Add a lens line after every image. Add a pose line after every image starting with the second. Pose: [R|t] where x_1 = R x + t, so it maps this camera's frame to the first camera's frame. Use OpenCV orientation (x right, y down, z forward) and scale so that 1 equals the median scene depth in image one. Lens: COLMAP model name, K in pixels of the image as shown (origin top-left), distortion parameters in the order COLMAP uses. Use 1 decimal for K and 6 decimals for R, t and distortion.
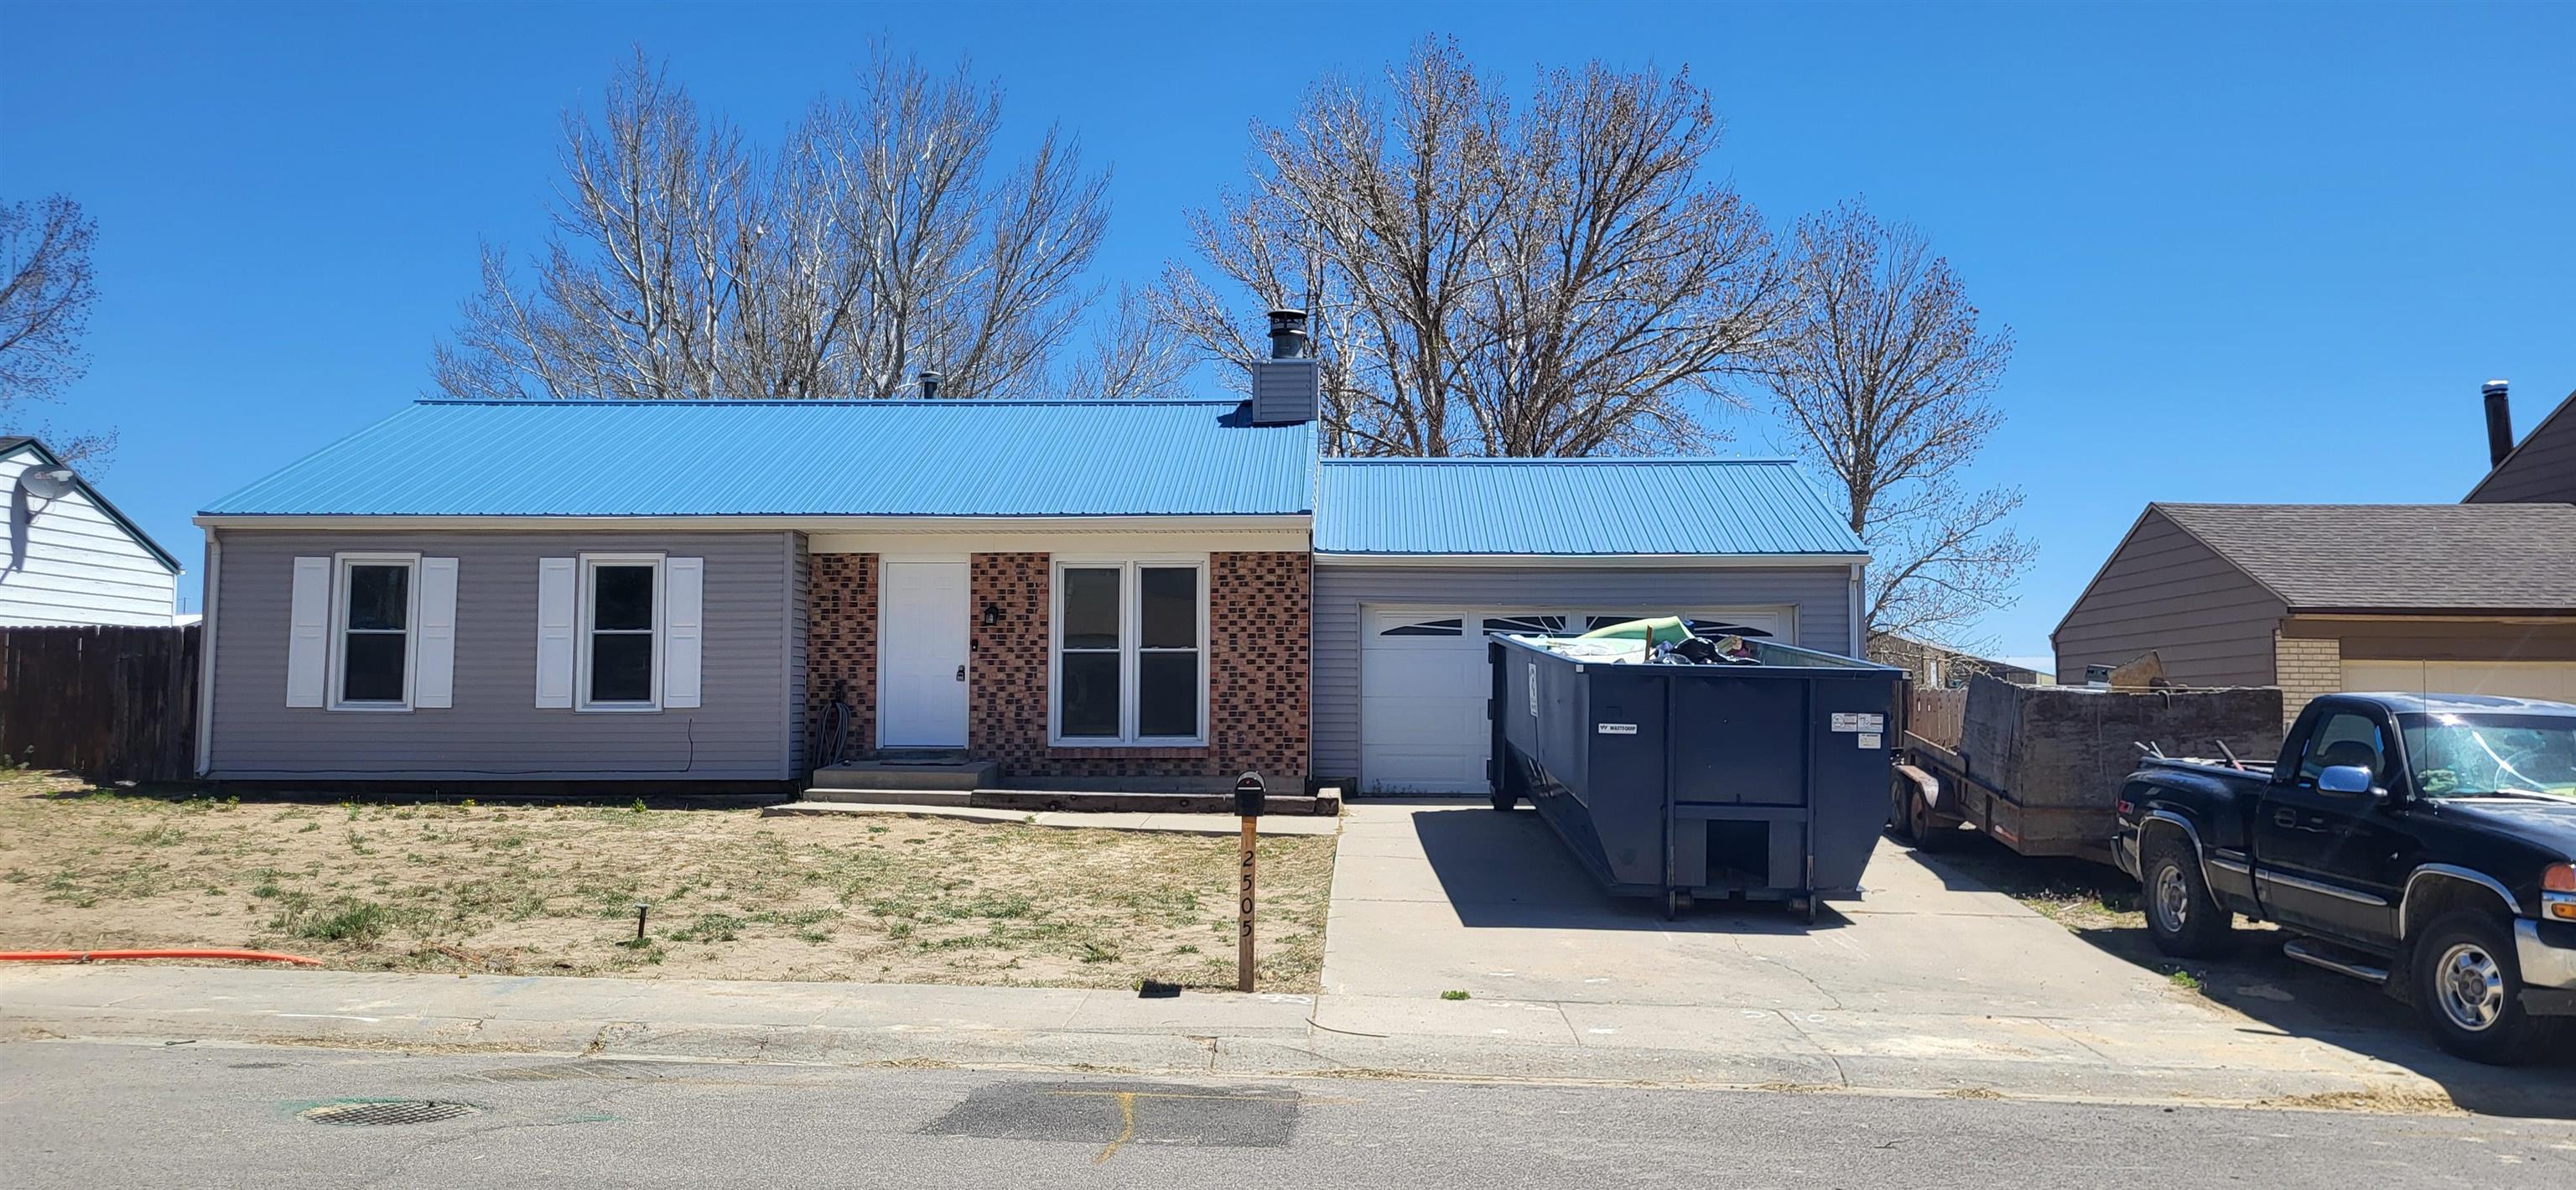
lens RADIAL K [[1879.8, 0, 1288.6], [0, 1879.8, 602.0], [0, 0, 1]] dist [0.047096, -0.003747]
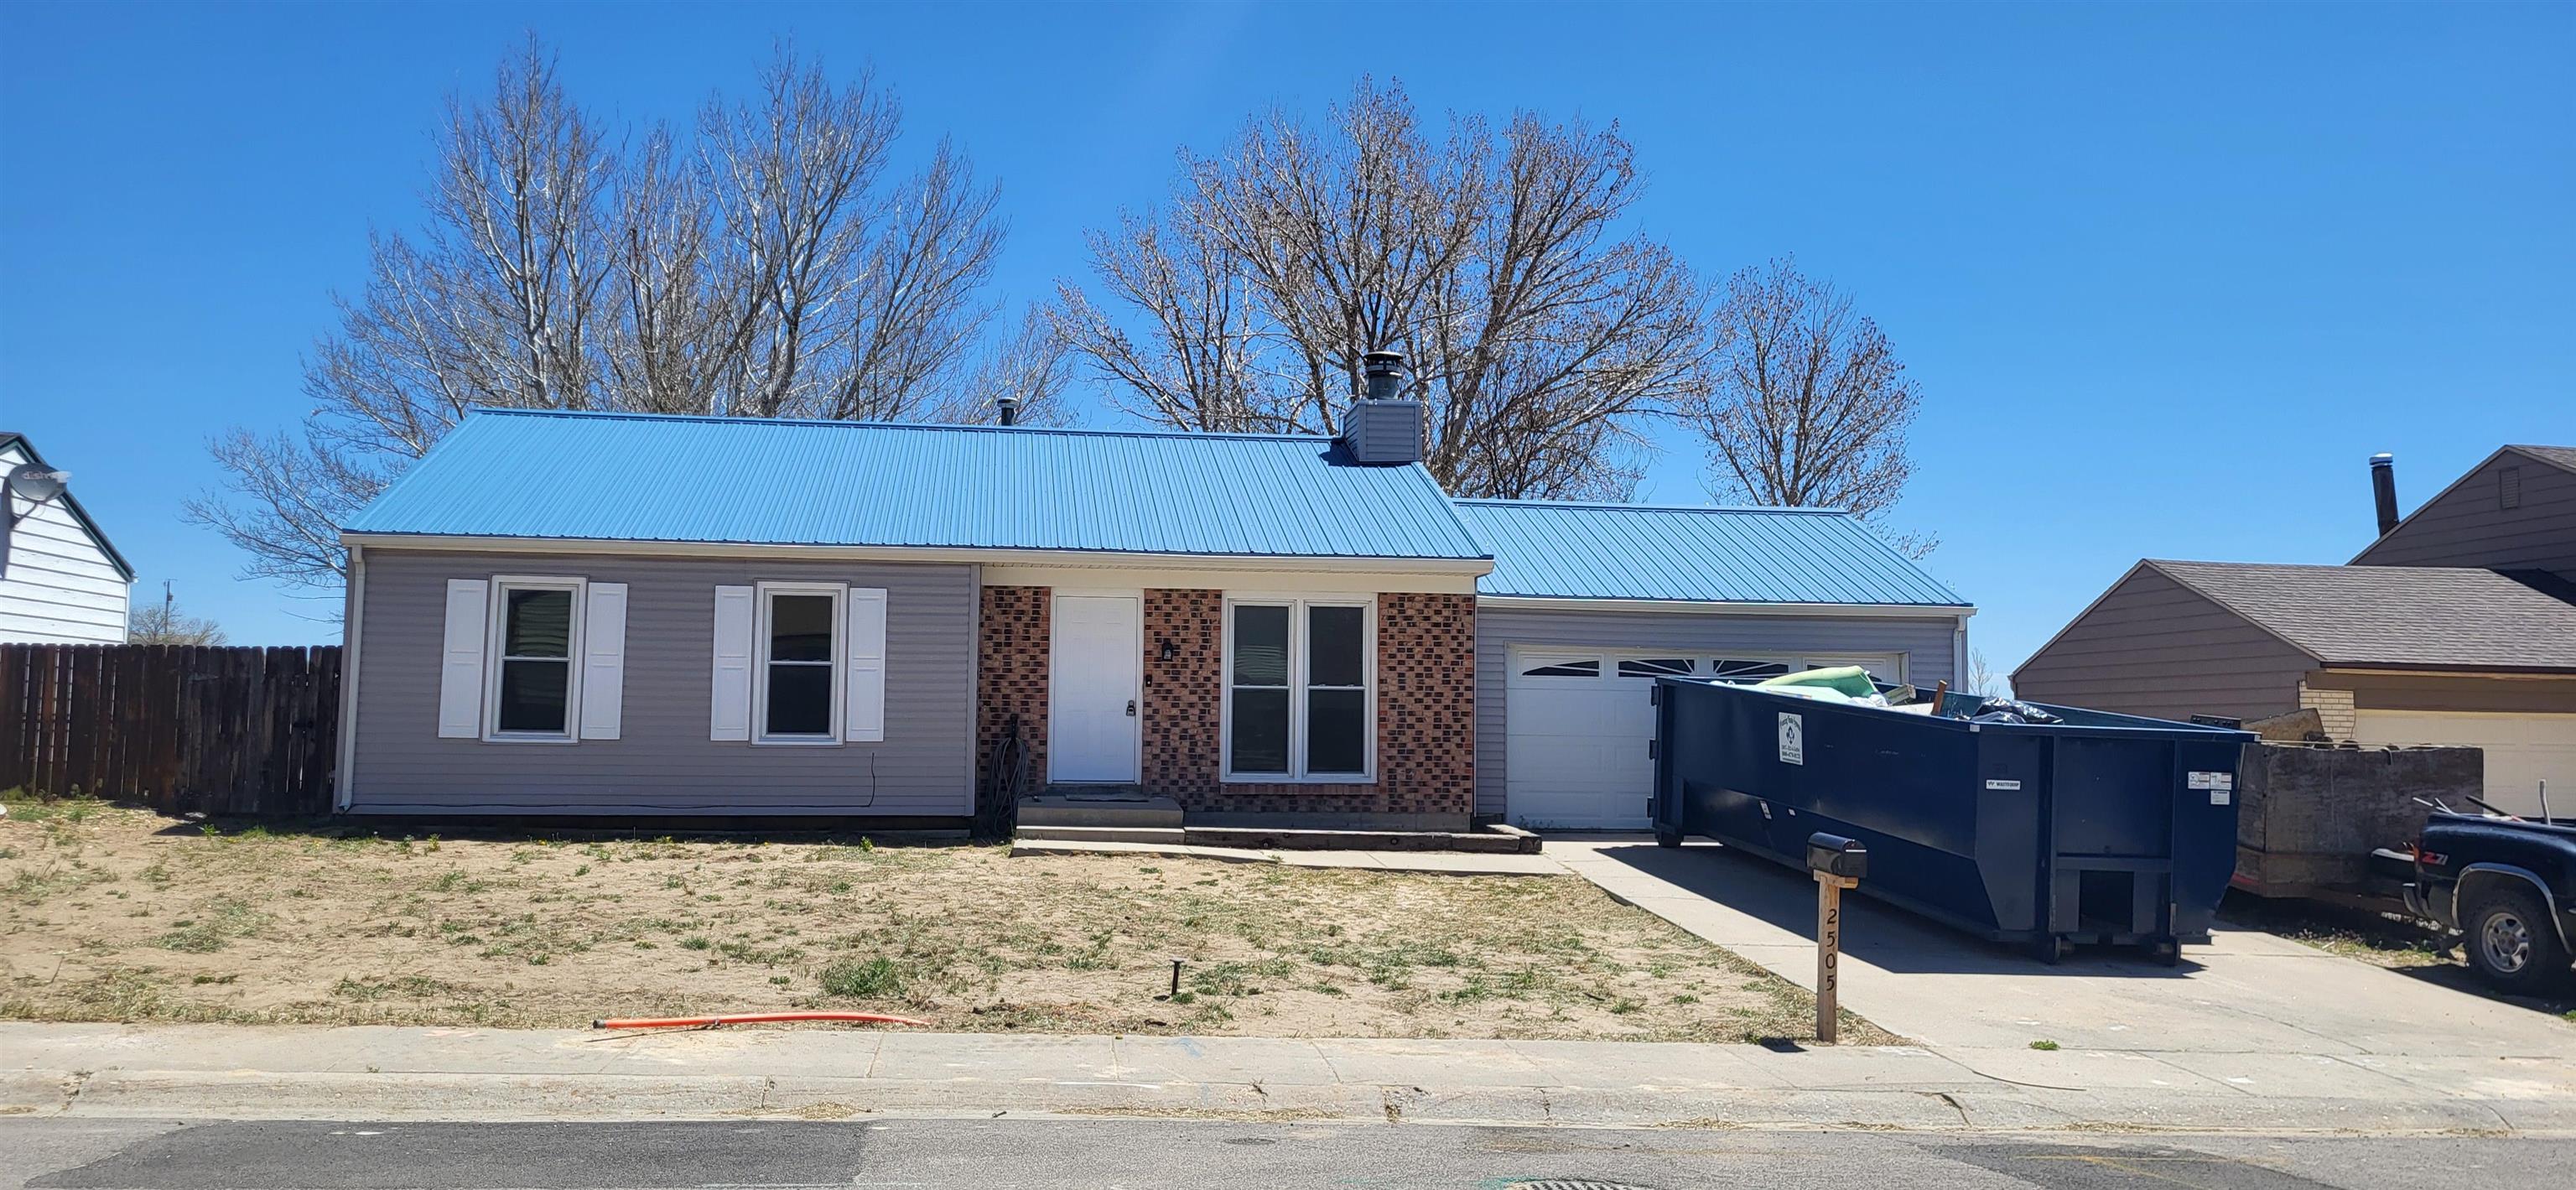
lens RADIAL K [[1879.8, 0, 1273.2], [0, 1879.8, 589.0], [0, 0, 1]] dist [0.047096, -0.003747]
pose [[0.987686, 0.020765, 0.155066, -0.257073], [-0.018926, 0.999732, -0.013323, -0.013805], [-0.155301, 0.010224, 0.987814, 0.000035]]
